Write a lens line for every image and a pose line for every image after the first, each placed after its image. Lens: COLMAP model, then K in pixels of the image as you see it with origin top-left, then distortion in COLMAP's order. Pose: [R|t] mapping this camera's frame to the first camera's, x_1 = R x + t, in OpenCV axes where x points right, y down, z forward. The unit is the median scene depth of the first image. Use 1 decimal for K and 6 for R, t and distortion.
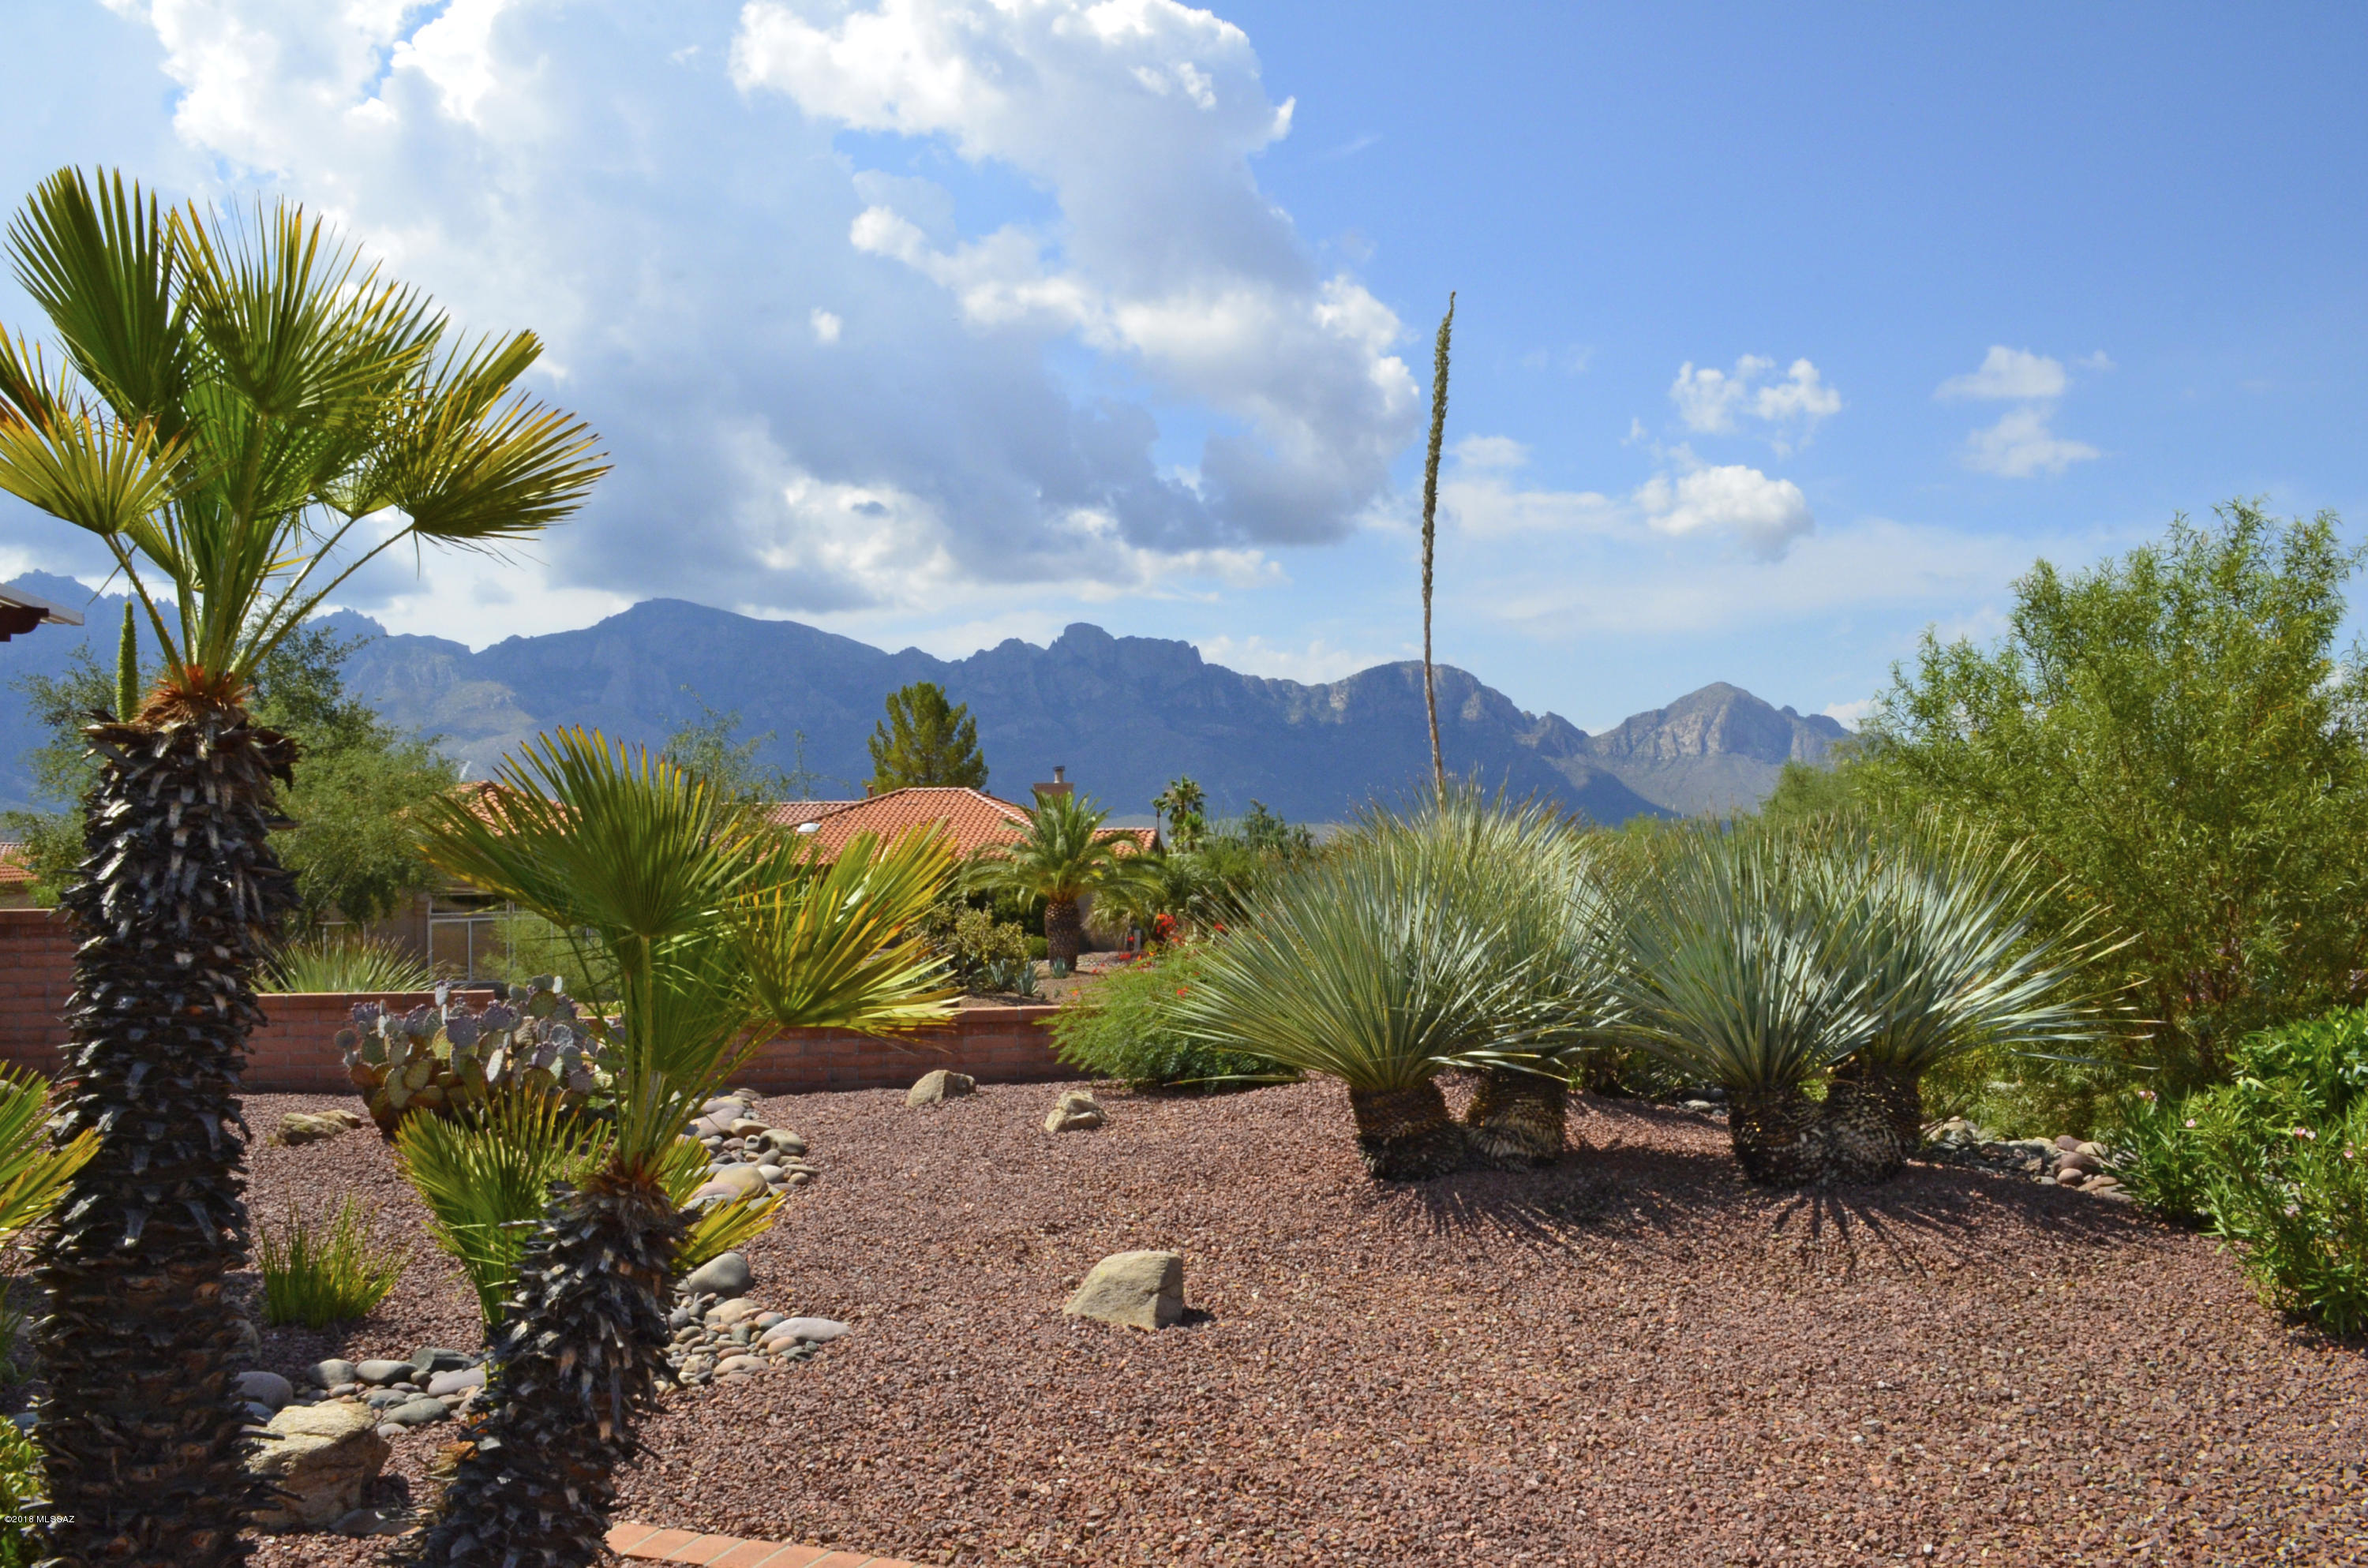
lens RADIAL K [[1961.2, 0, 1120.7], [0, 1961.2, 839.1], [0, 0, 1]] dist [-0.075835, 0.027184]
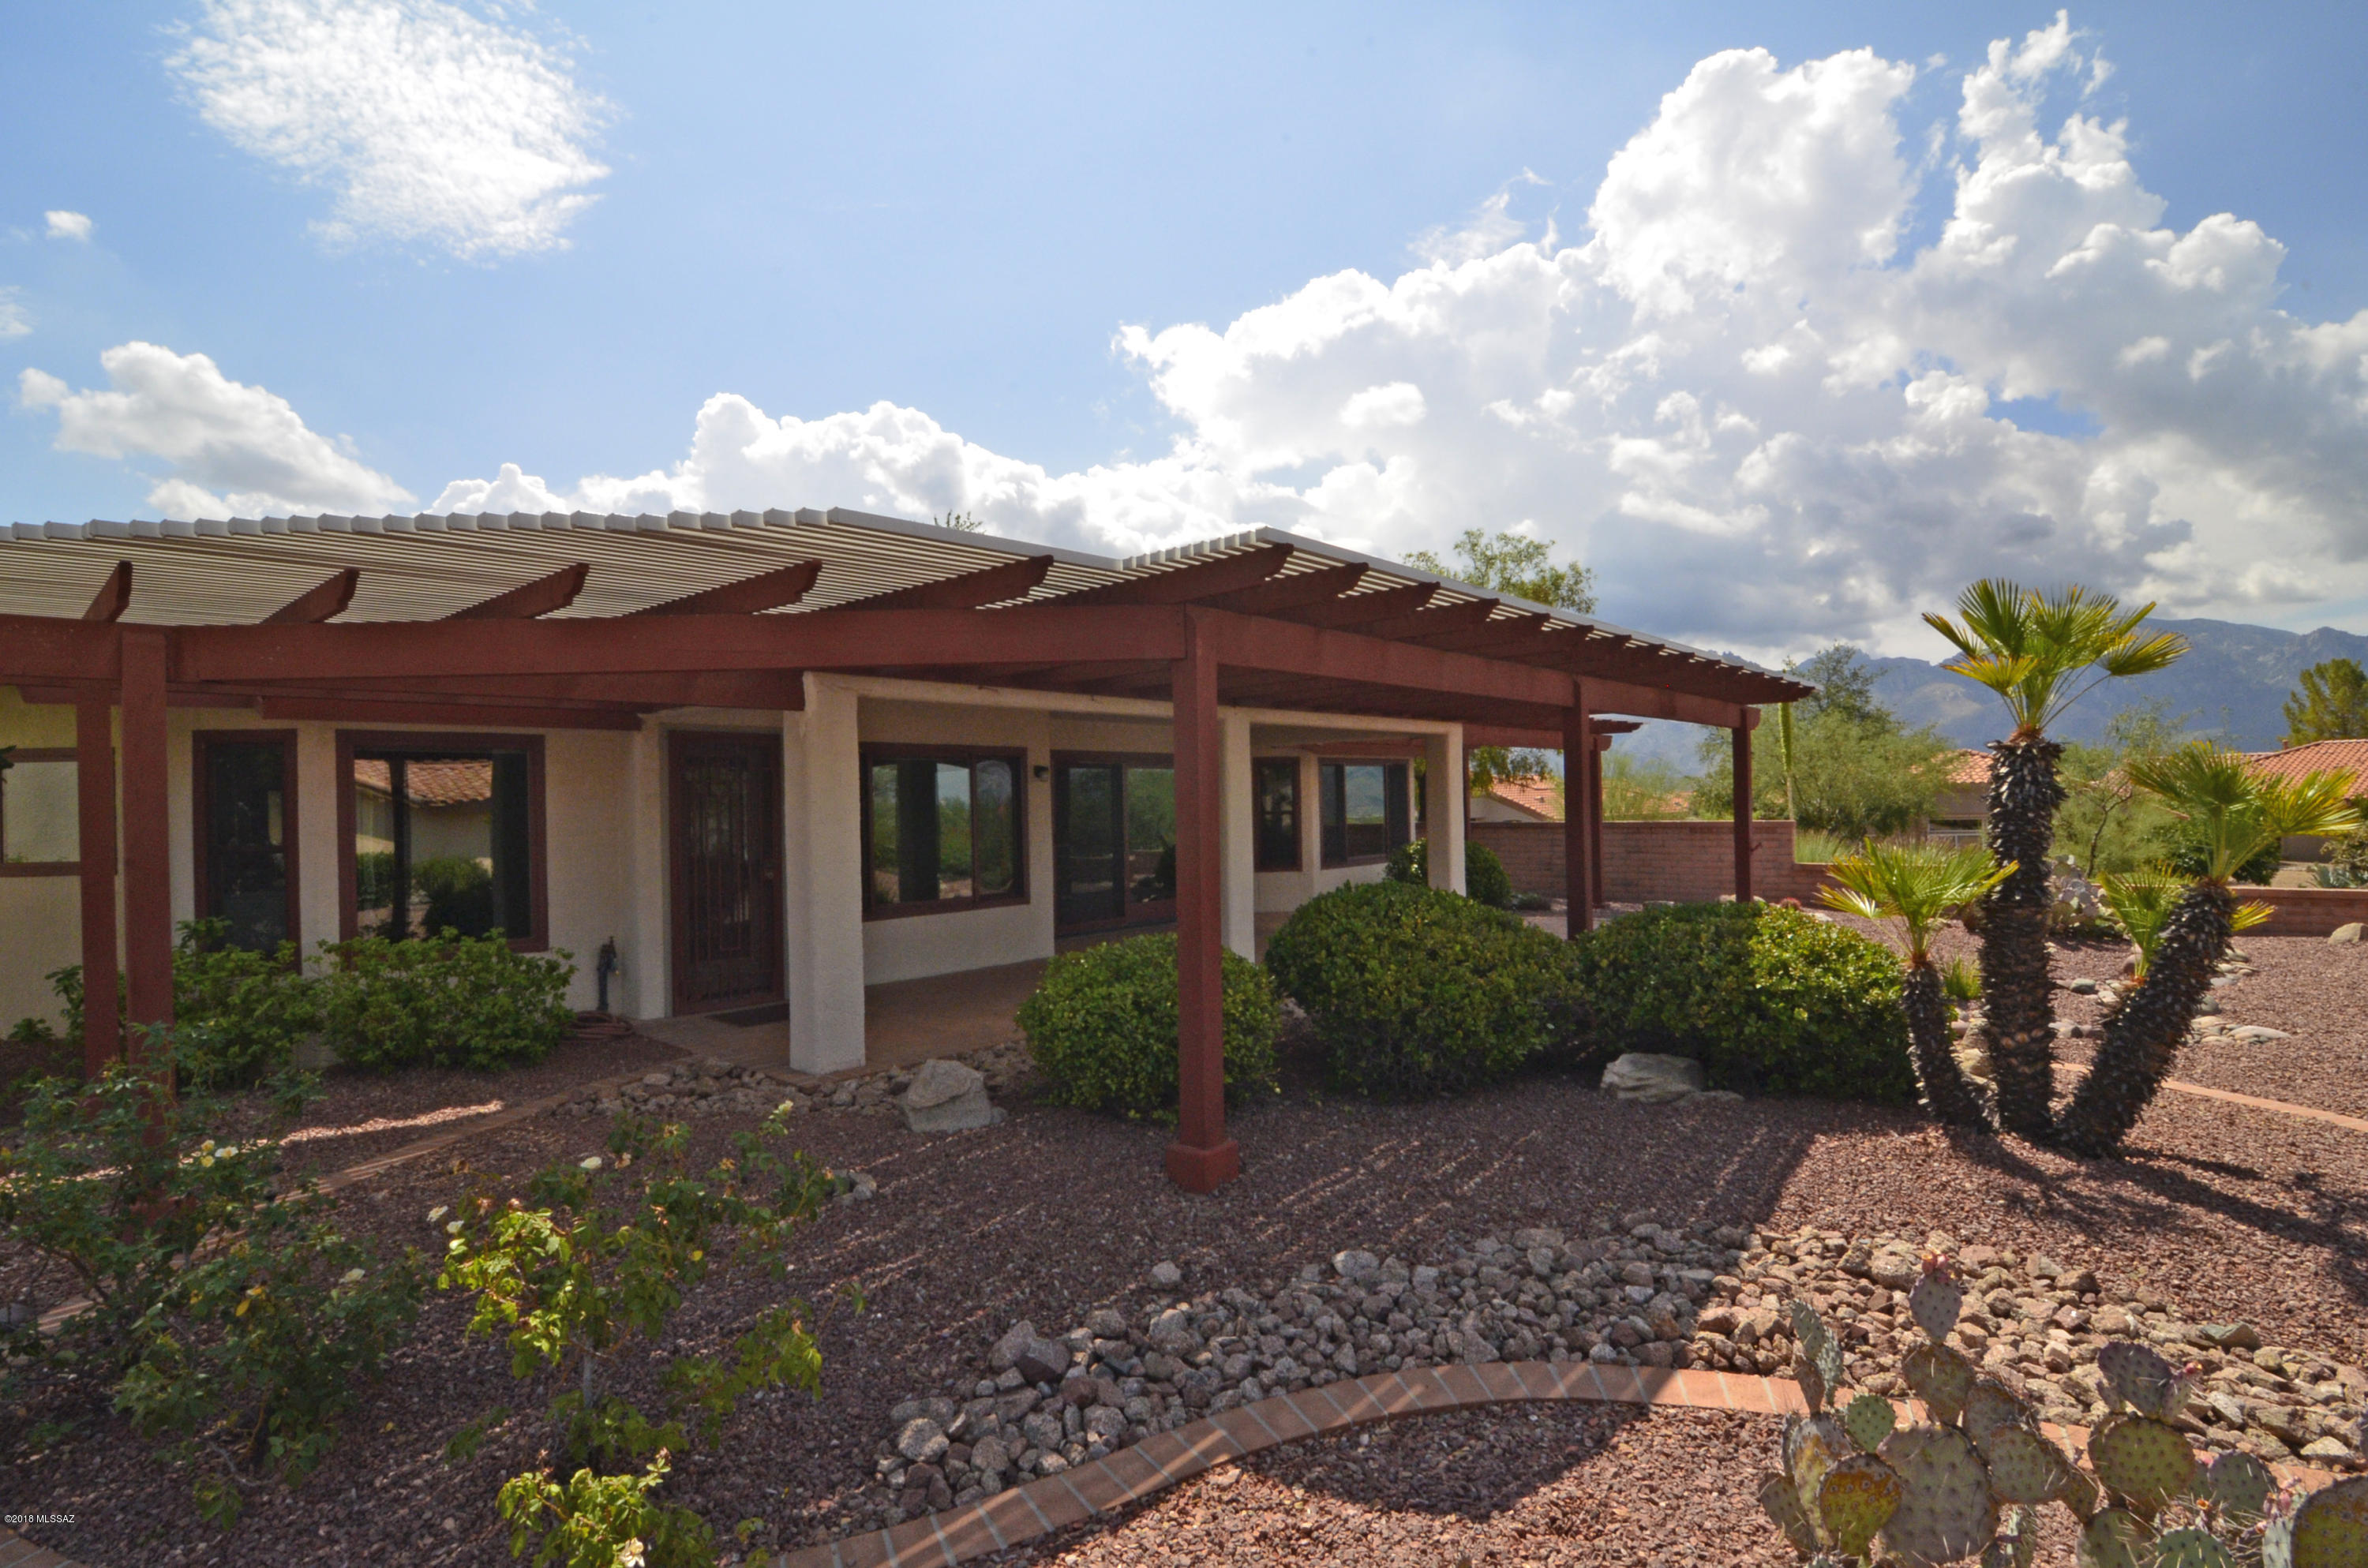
lens RADIAL K [[1109.4, 0, 1224.0], [0, 1109.4, 798.9], [0, 0, 1]] dist [-0.013763, -0.004500]
pose [[0.622723, -0.009306, -0.782387, 0.042069], [0.015982, 0.999872, 0.000828, 0.003784], [0.782279, -0.013019, 0.622792, -0.424758]]
